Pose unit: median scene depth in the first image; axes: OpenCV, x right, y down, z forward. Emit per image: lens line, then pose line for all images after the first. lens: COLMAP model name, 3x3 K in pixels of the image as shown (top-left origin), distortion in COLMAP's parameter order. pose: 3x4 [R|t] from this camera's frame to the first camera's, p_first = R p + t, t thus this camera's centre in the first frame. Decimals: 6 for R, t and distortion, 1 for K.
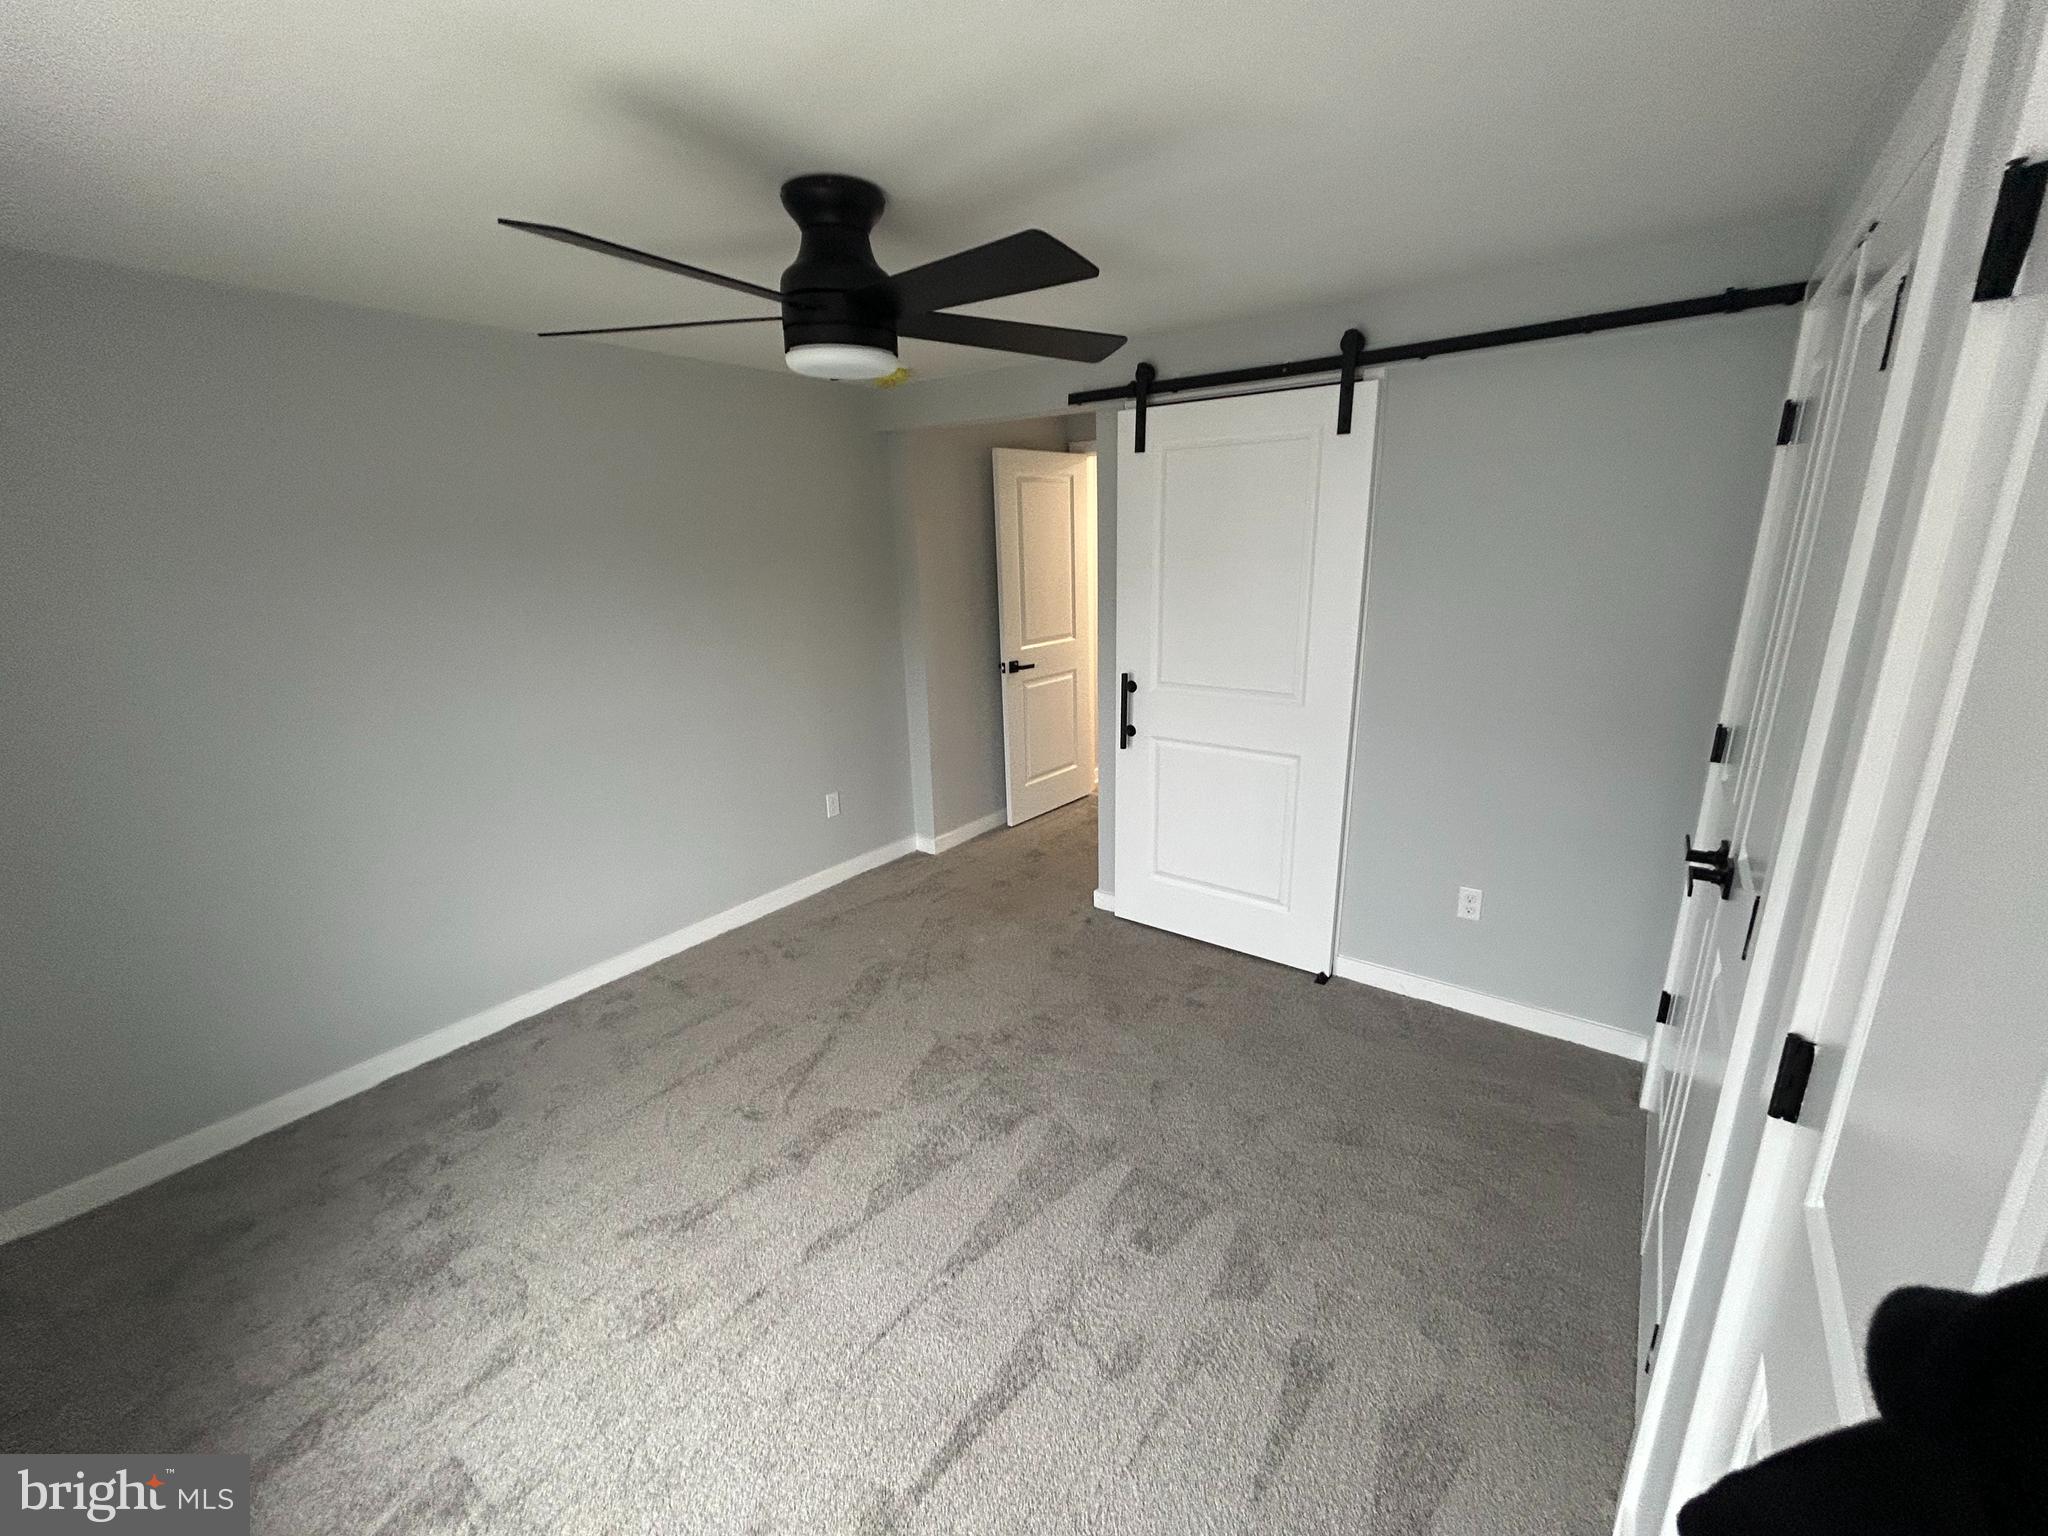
lens RADIAL K [[824.2, 0, 1020.1], [0, 824.2, 766.7], [0, 0, 1]] dist [-0.001538, 0.000741]
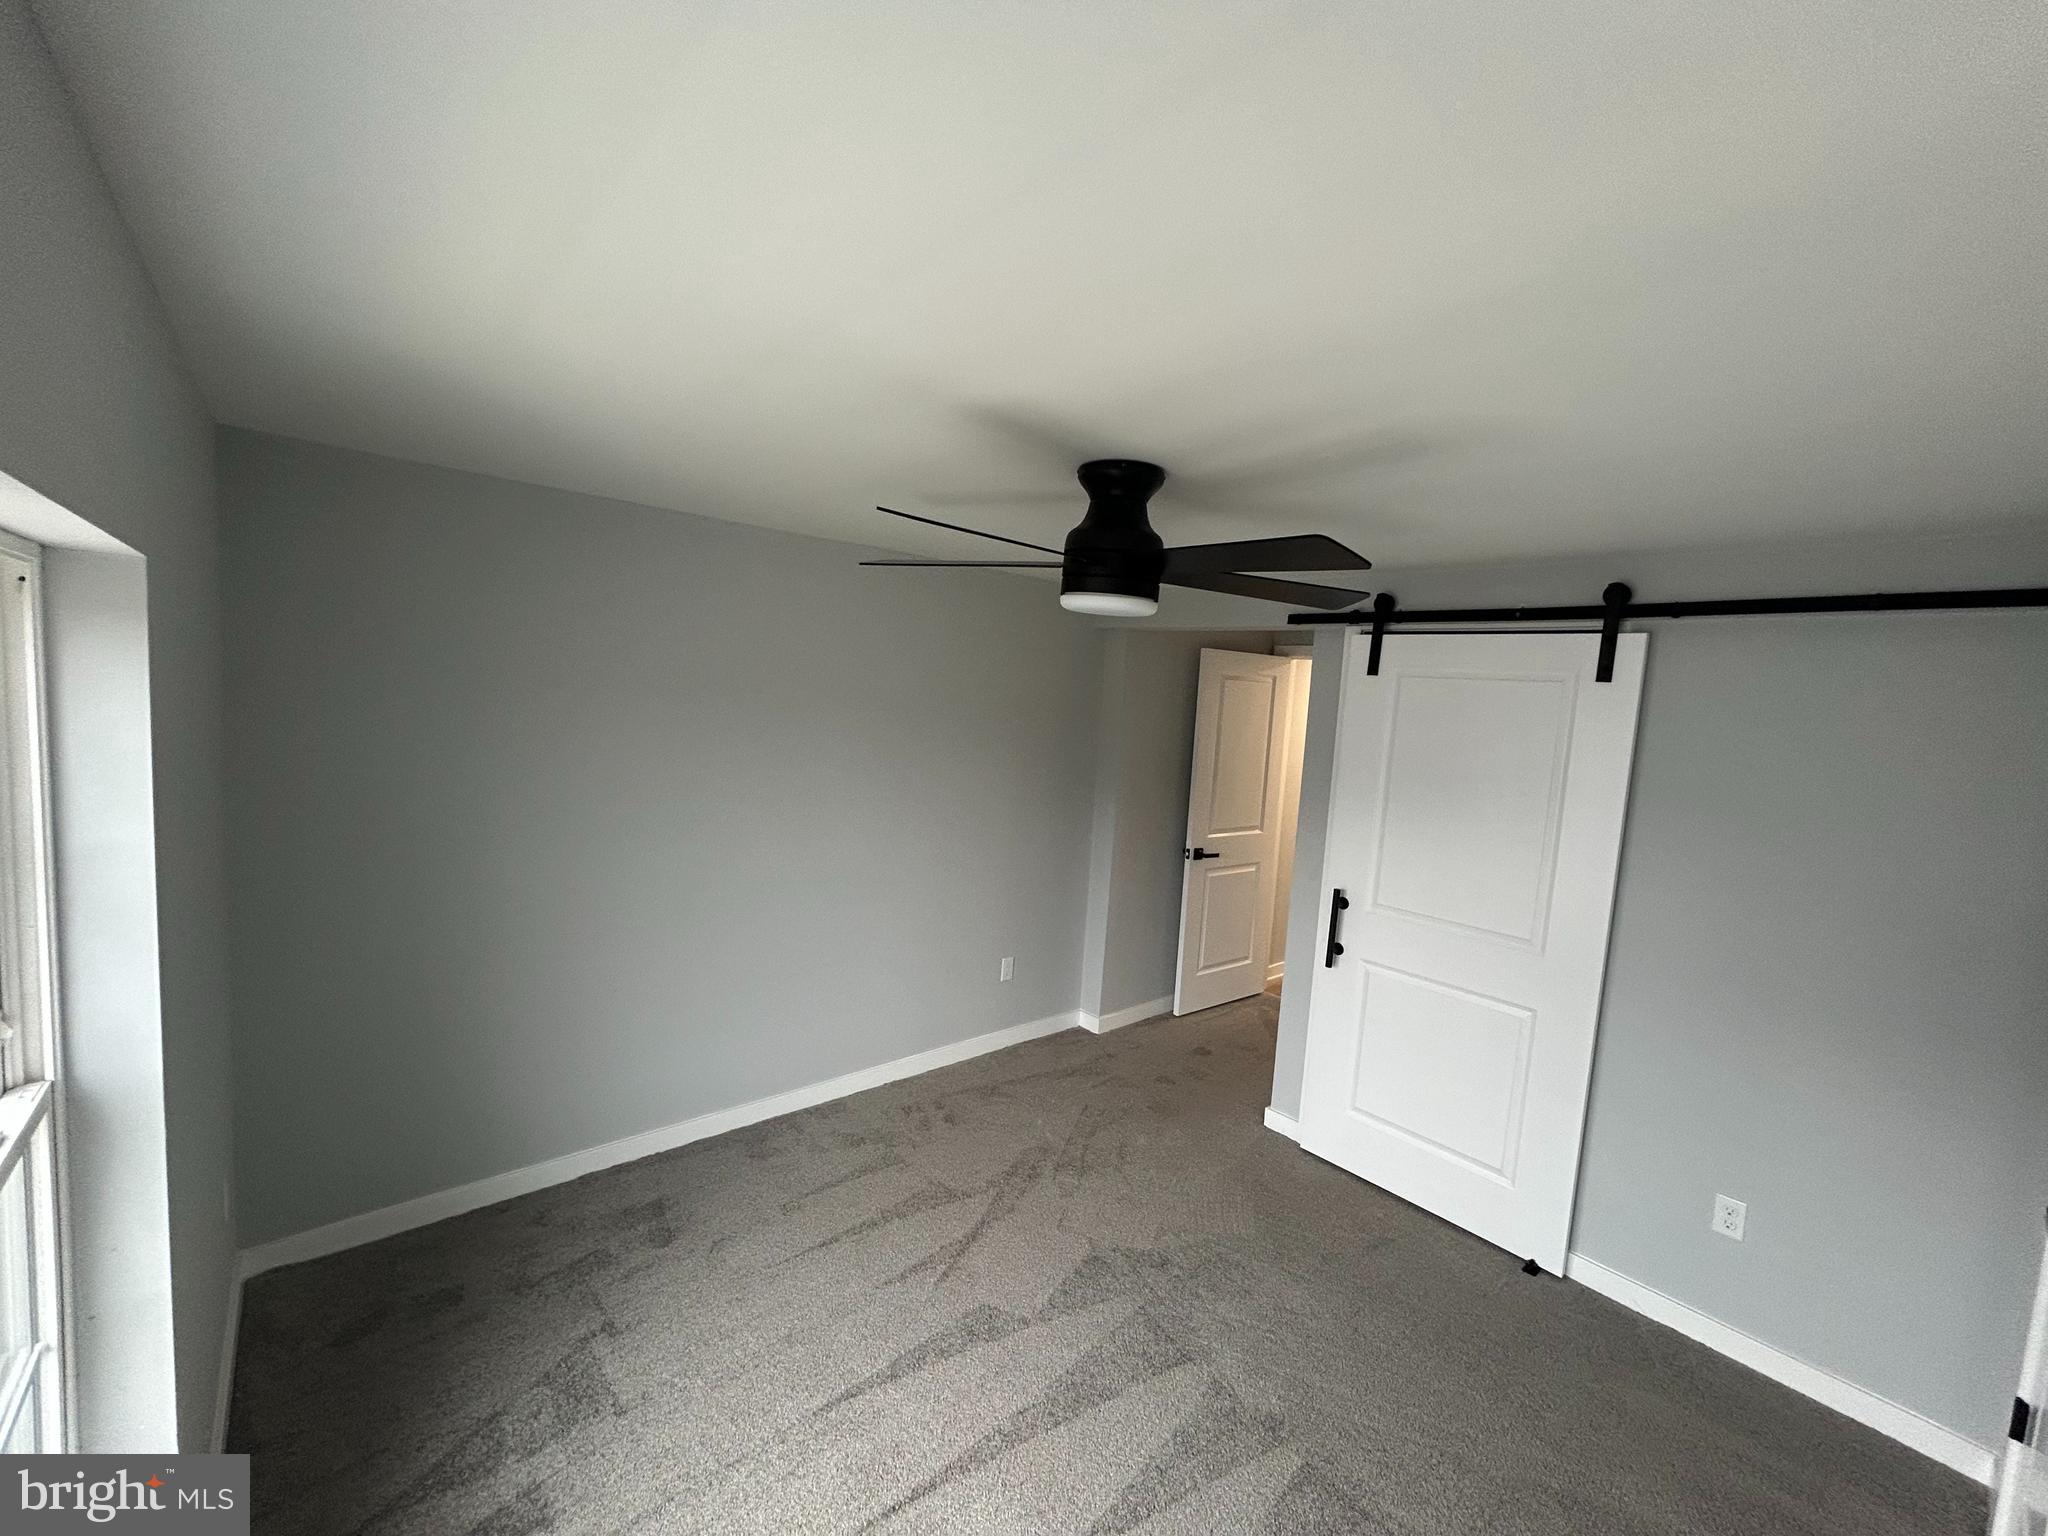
lens RADIAL K [[824.2, 0, 1018.8], [0, 824.2, 763.2], [0, 0, 1]] dist [-0.001538, 0.000741]
pose [[0.974271, 0.107918, -0.197865, -0.059356], [-0.142961, 0.974603, -0.172367, -0.042953], [0.174238, 0.196219, 0.964955, -0.049431]]
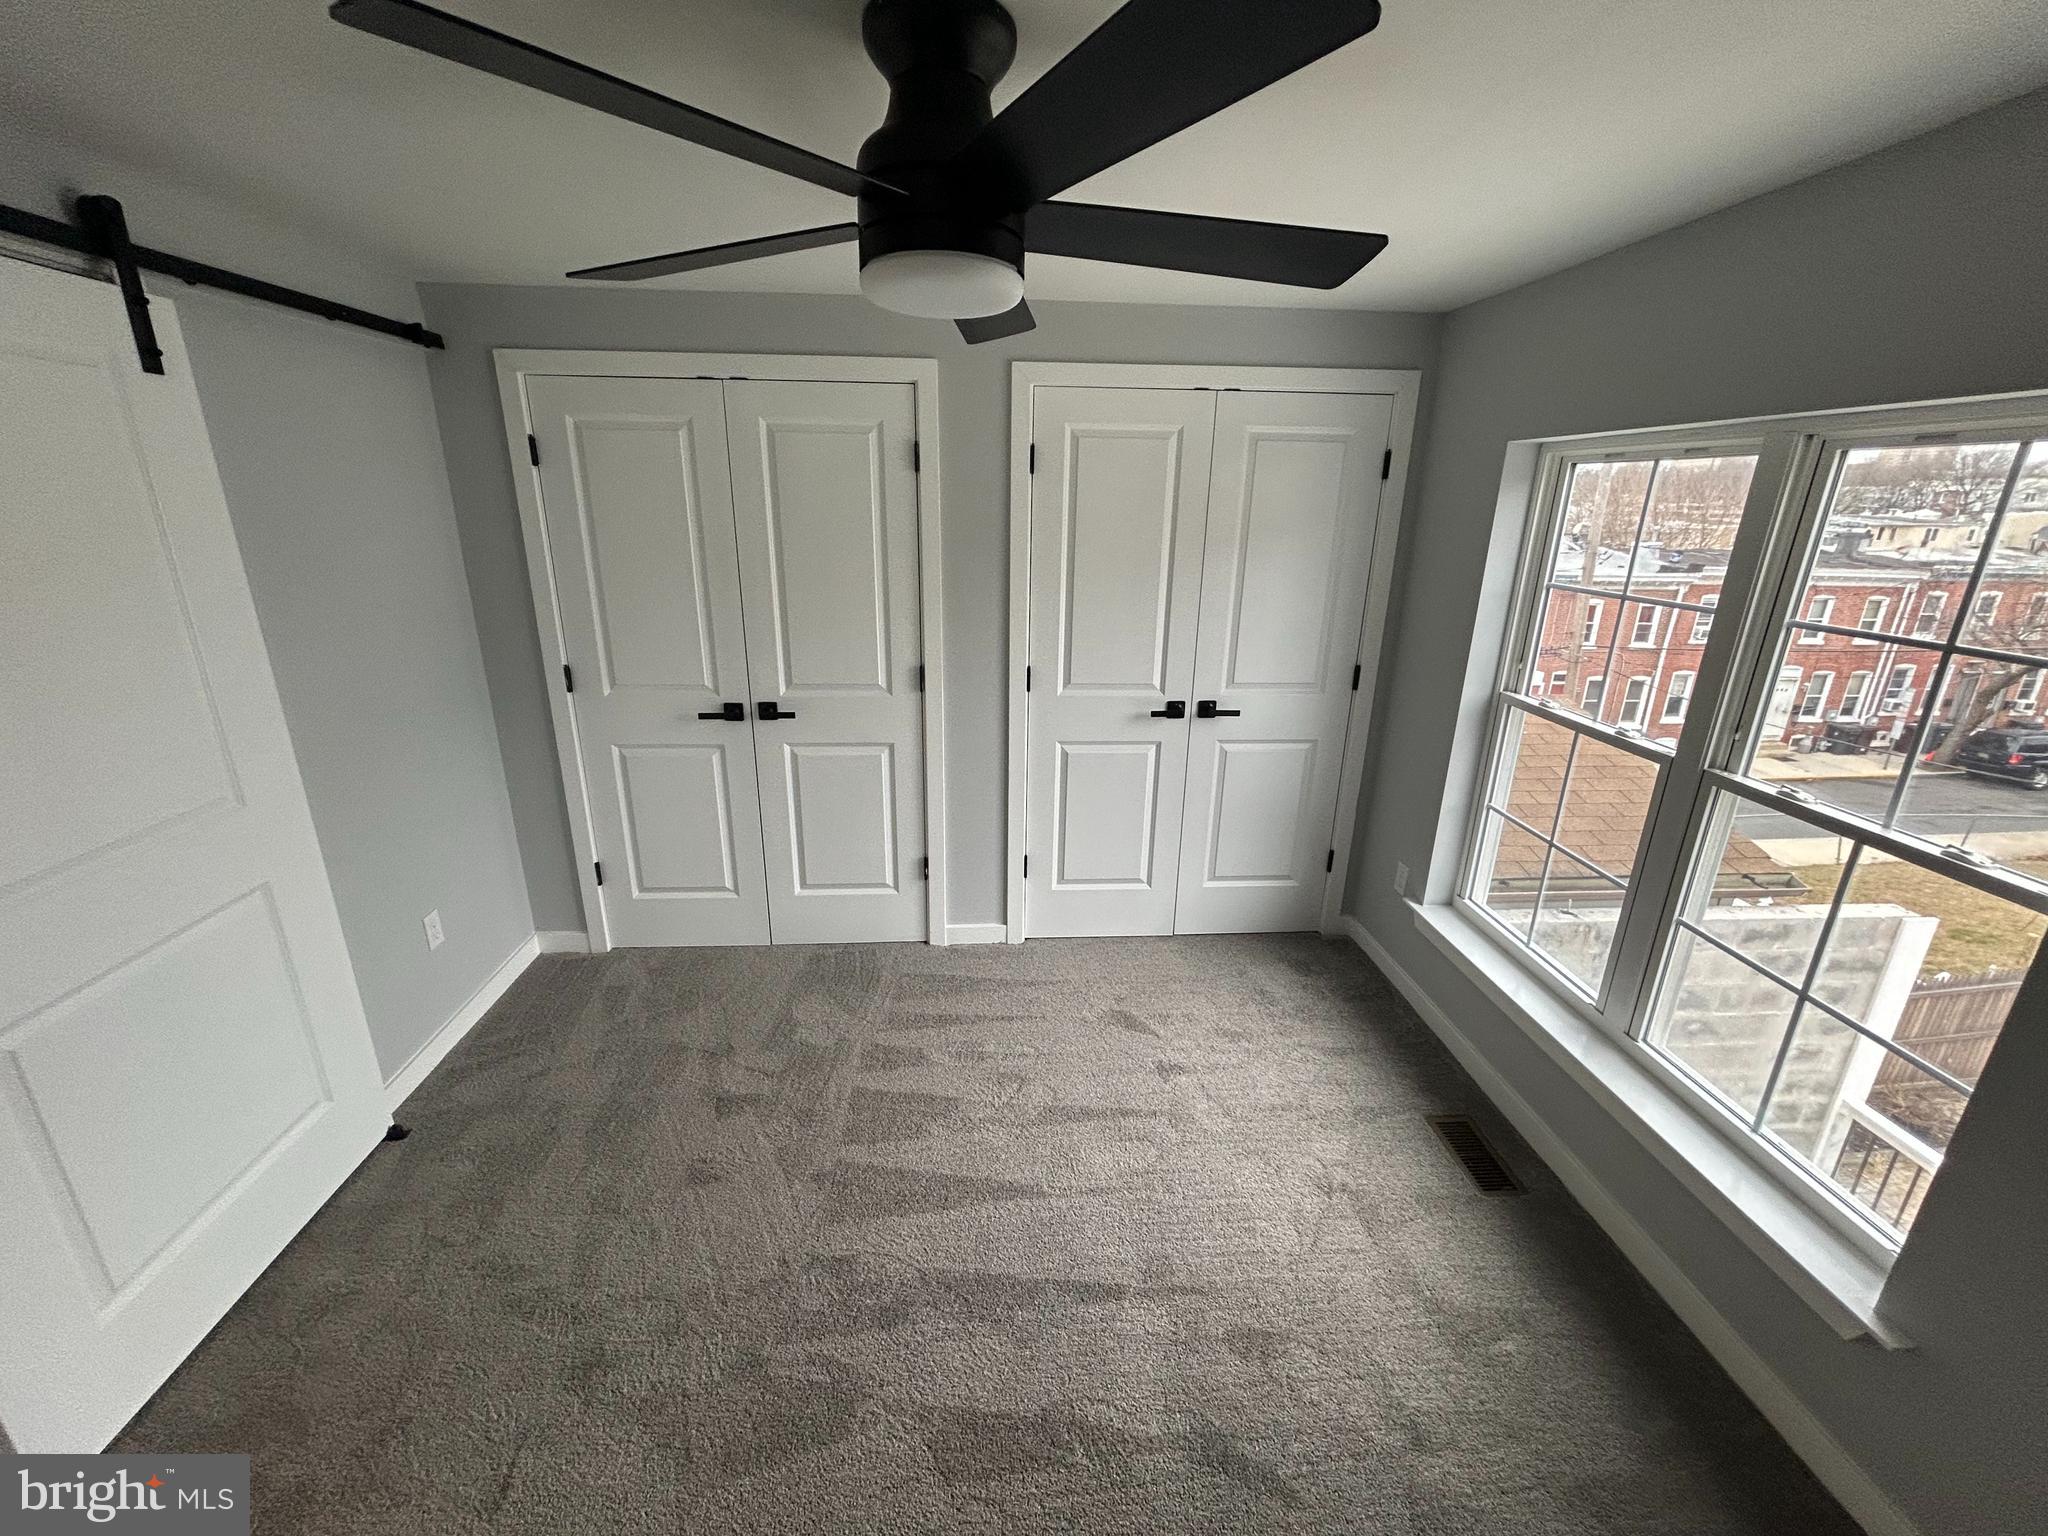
lens RADIAL K [[824.2, 0, 1023.1], [0, 824.2, 769.6], [0, 0, 1]] dist [-0.001538, 0.000741]
pose [[-0.657871, -0.217091, 0.721164, -0.559699], [0.209481, 0.867023, 0.452094, -0.290304], [-0.723411, 0.448489, -0.524913, 0.995528]]
